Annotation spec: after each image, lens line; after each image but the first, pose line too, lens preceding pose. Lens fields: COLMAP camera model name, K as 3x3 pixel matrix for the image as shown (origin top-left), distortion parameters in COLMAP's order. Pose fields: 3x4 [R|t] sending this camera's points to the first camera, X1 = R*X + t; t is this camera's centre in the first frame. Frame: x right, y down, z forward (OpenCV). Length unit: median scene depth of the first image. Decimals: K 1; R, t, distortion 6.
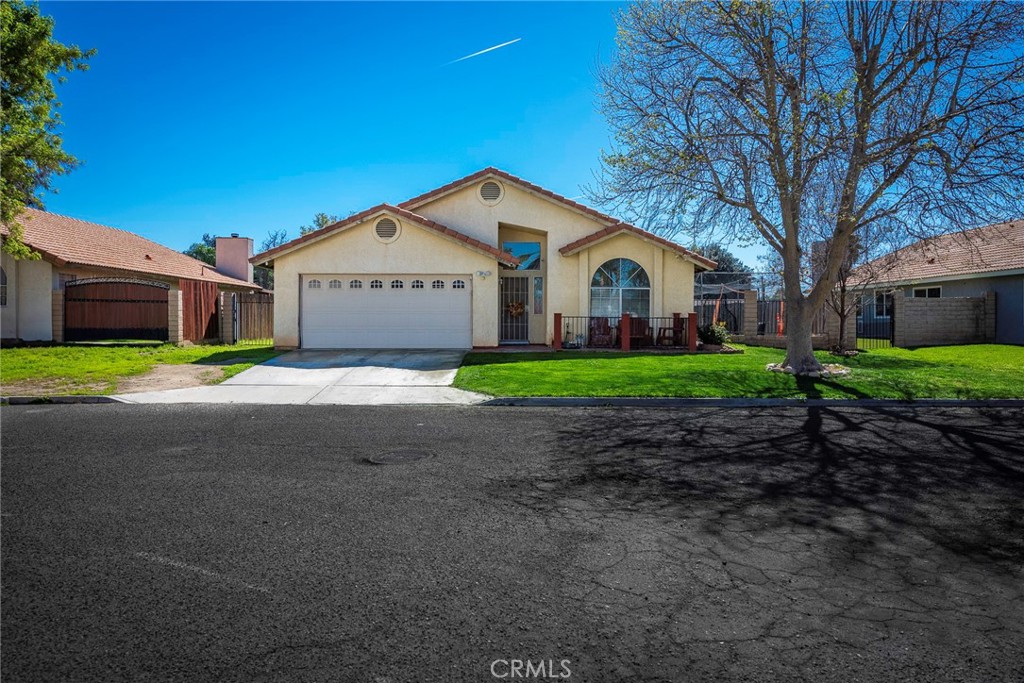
lens RADIAL K [[712.2, 0, 512.6], [0, 712.2, 338.8], [0, 0, 1]] dist [-0.004048, -0.001582]
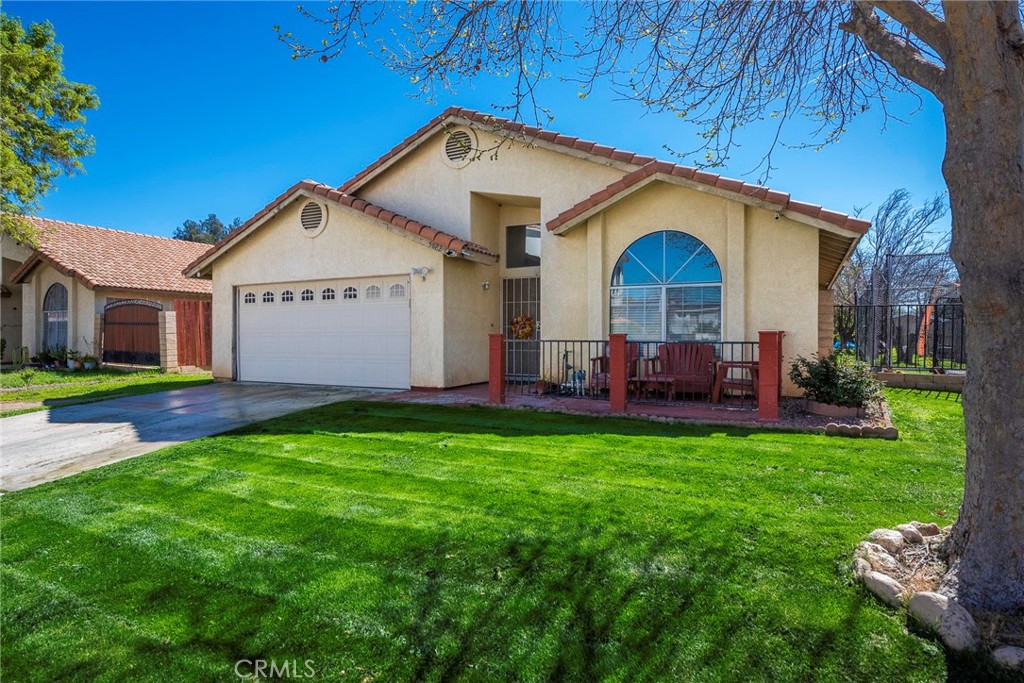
lens RADIAL K [[568.8, 0, 510.9], [0, 568.8, 342.7], [0, 0, 1]] dist [-0.006277, -0.000099]
pose [[0.875682, 0.001077, -0.482887, 0.261449], [-0.010145, 0.999818, -0.016167, -0.020250], [0.482781, 0.019056, 0.875534, 0.575273]]
